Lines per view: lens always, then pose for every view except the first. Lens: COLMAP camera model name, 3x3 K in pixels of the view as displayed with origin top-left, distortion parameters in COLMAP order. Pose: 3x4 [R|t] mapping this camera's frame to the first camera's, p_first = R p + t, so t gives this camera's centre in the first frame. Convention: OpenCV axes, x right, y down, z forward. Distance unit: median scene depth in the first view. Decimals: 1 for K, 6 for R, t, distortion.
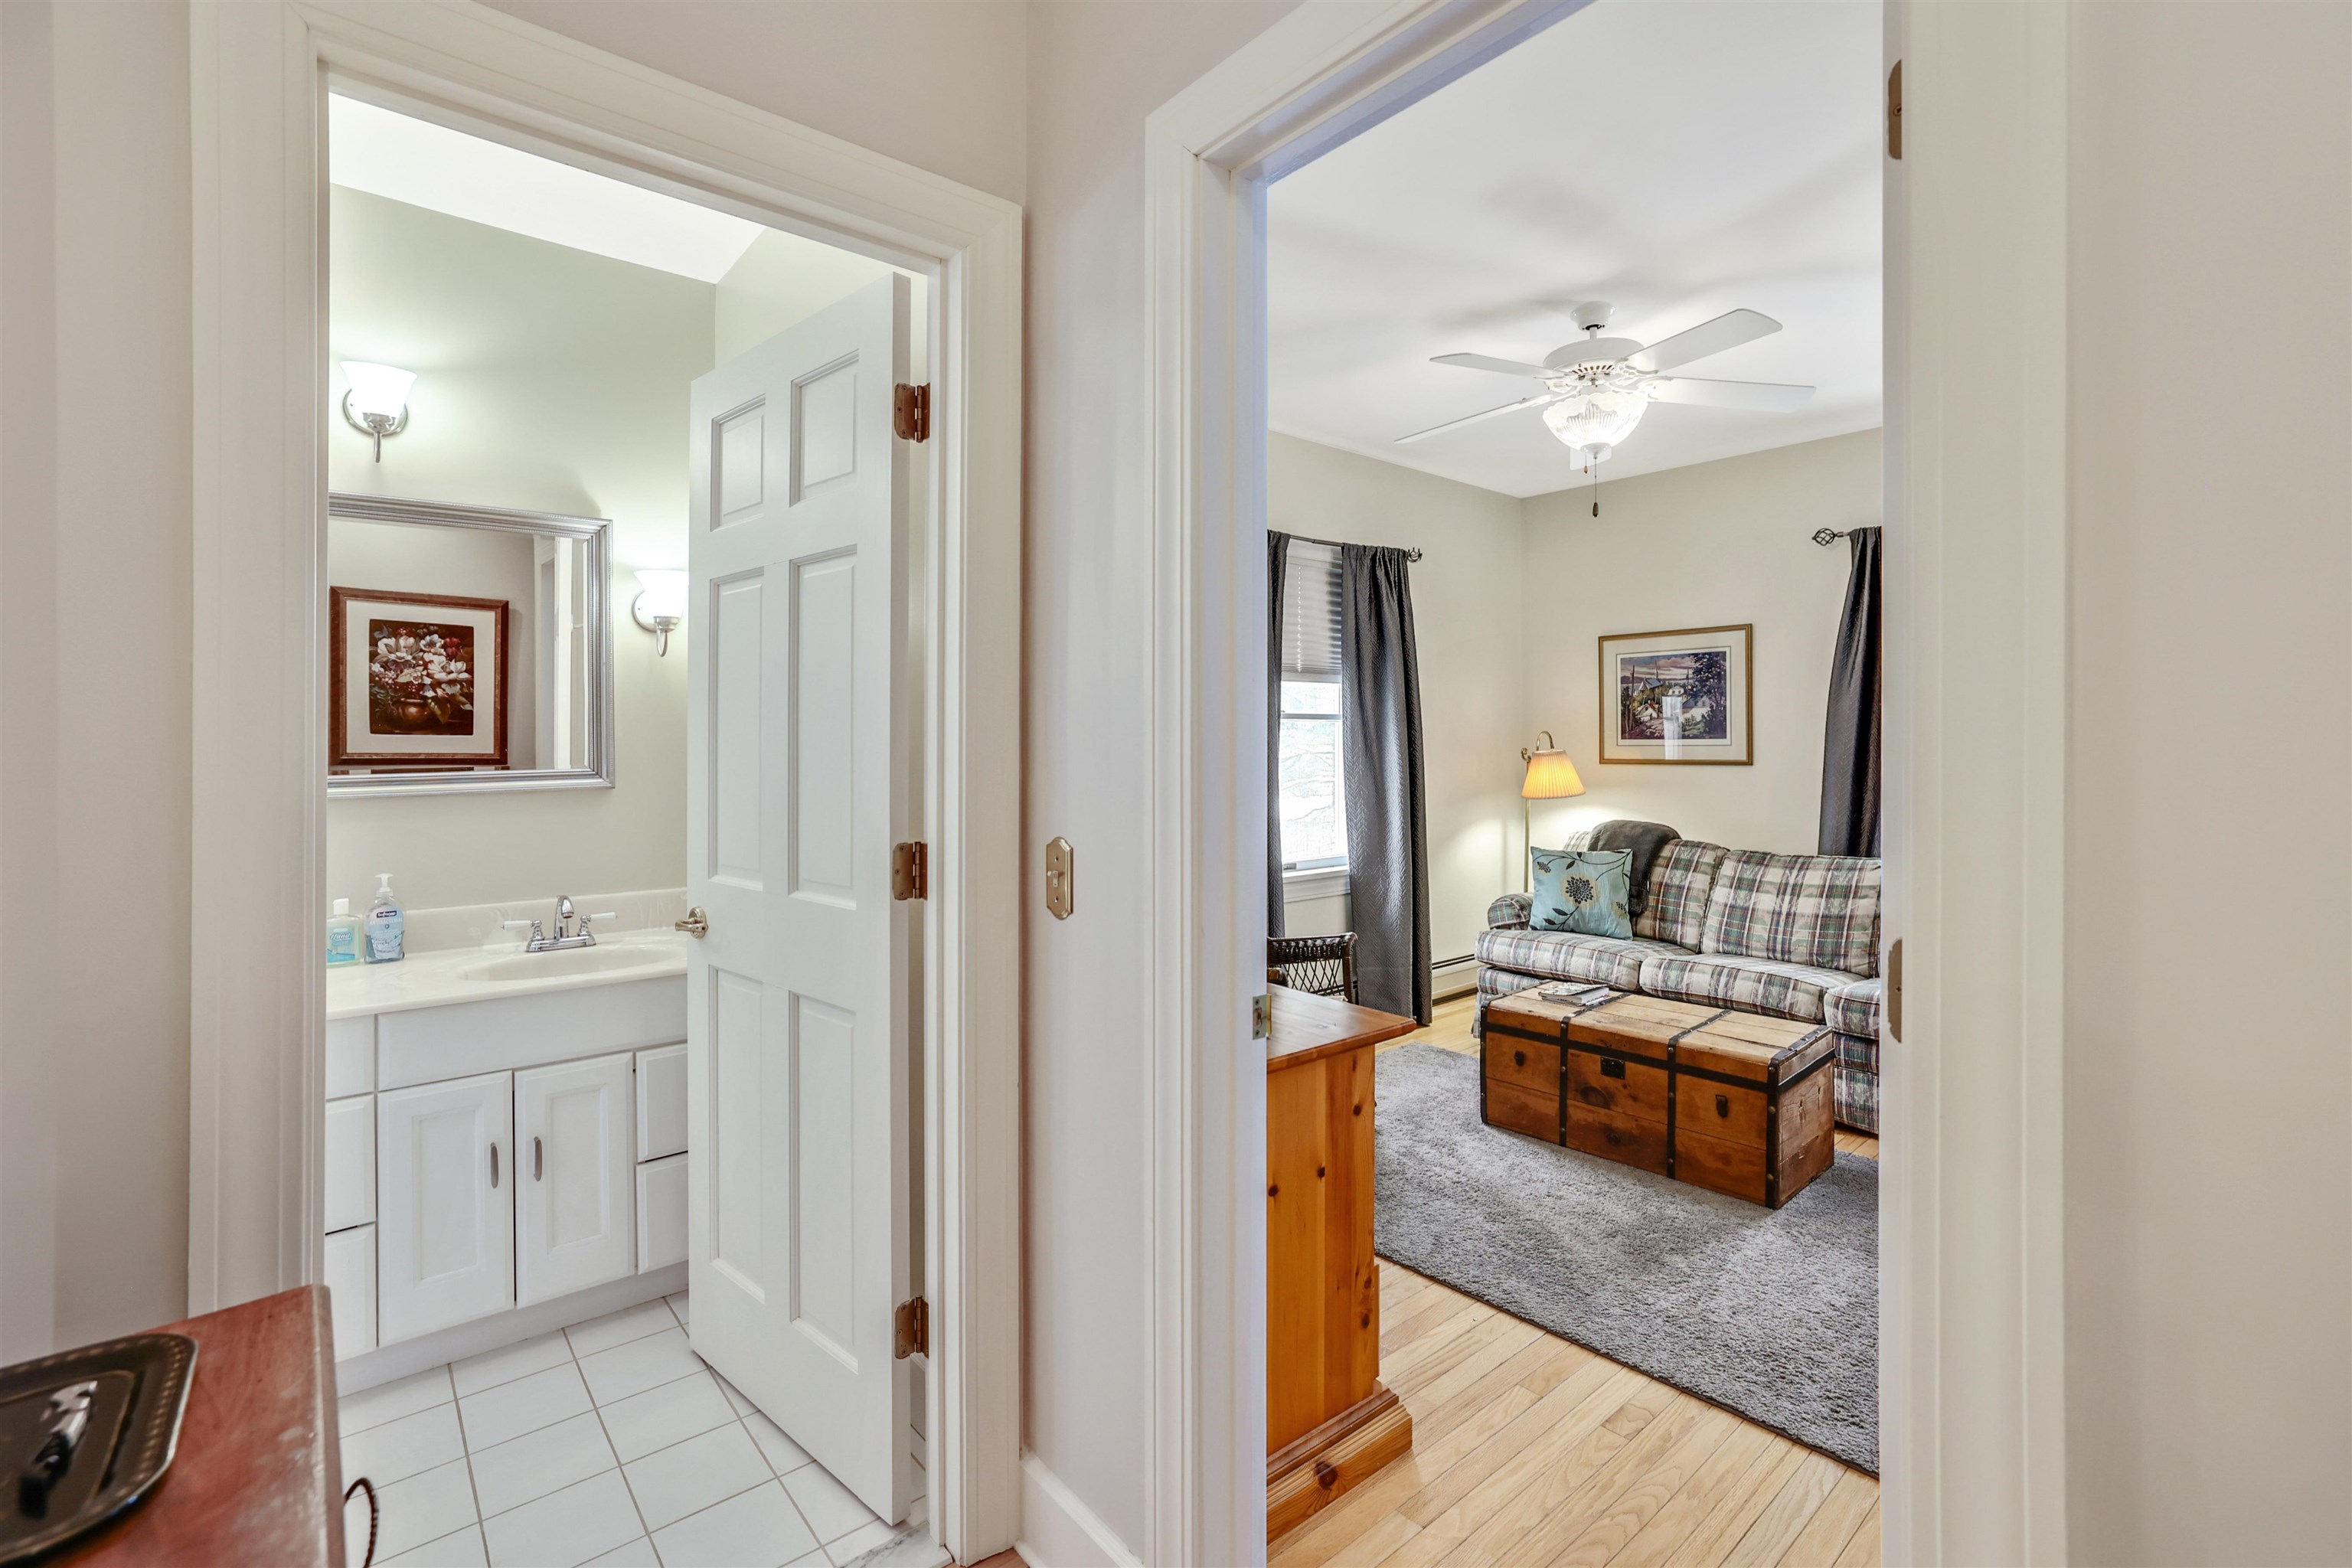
lens RADIAL K [[1051.9, 0, 1173.1], [0, 1051.9, 763.9], [0, 0, 1]] dist [-0.045932, 0.017483]
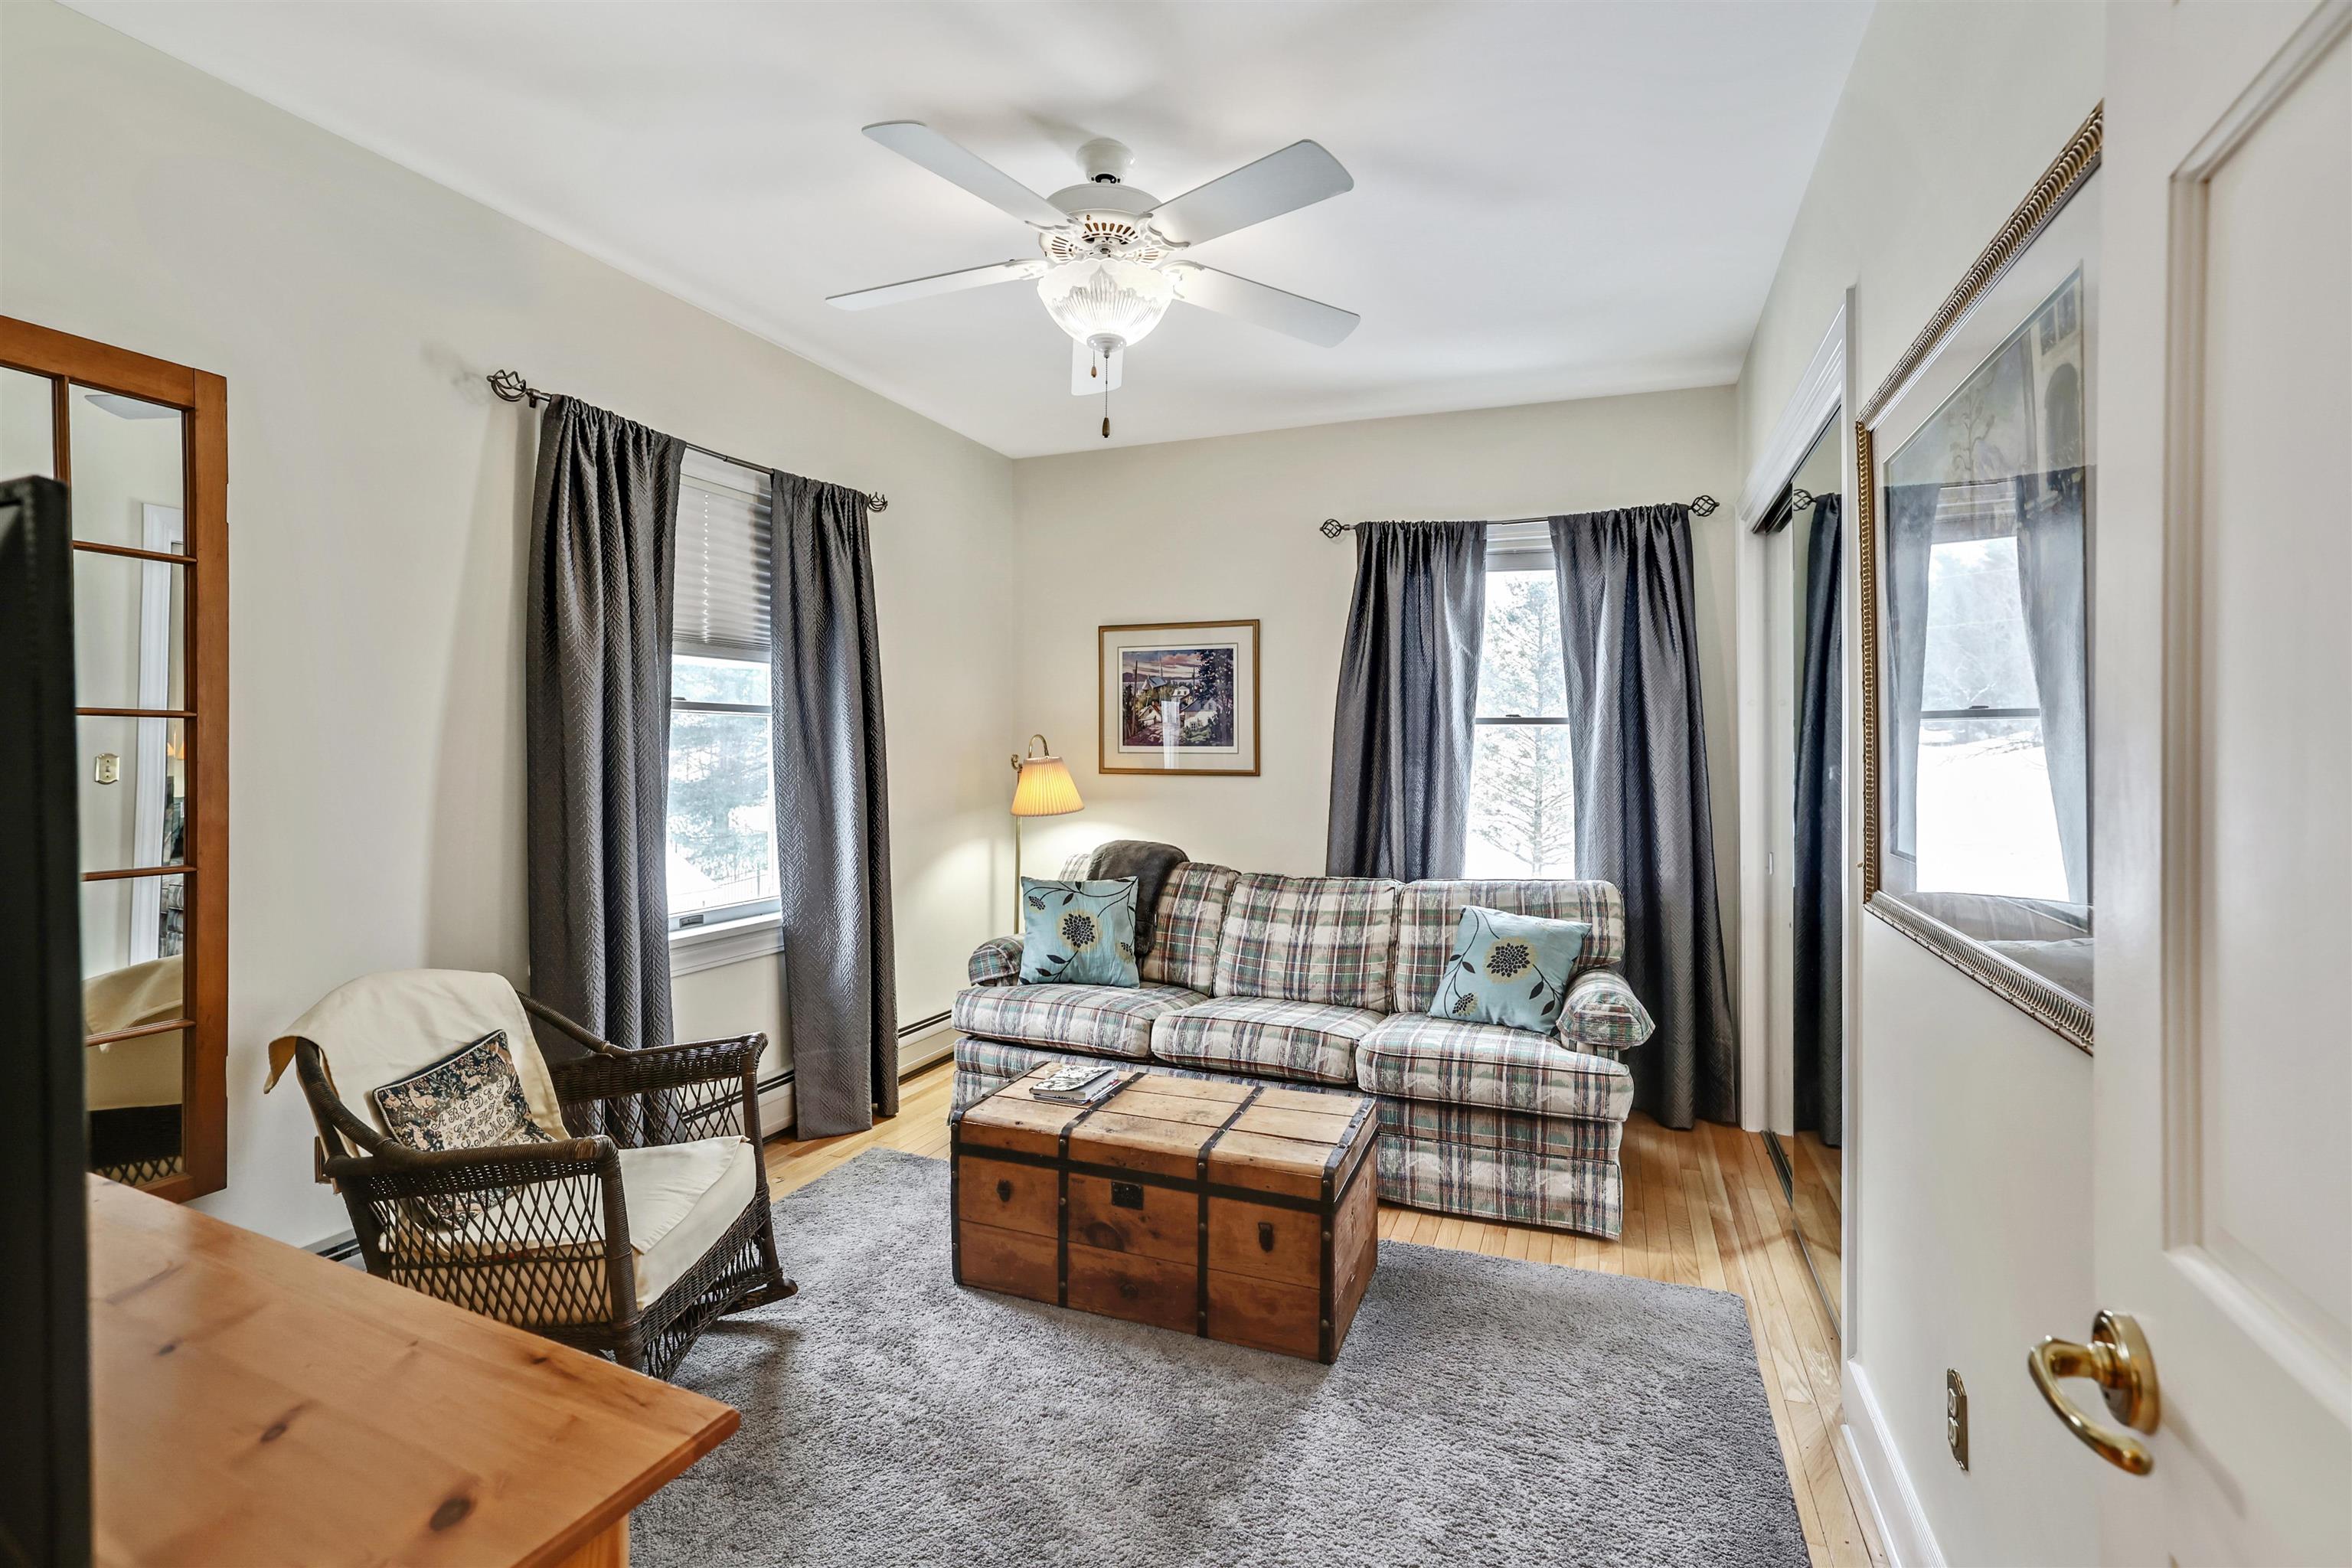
lens RADIAL K [[1051.9, 0, 1173.1], [0, 1051.9, 763.9], [0, 0, 1]] dist [-0.045932, 0.017483]
pose [[0.893127, 0.003822, 0.449788, 0.090934], [-0.001420, 0.999983, -0.005679, -0.004360], [-0.449802, 0.004433, 0.893117, 0.248576]]
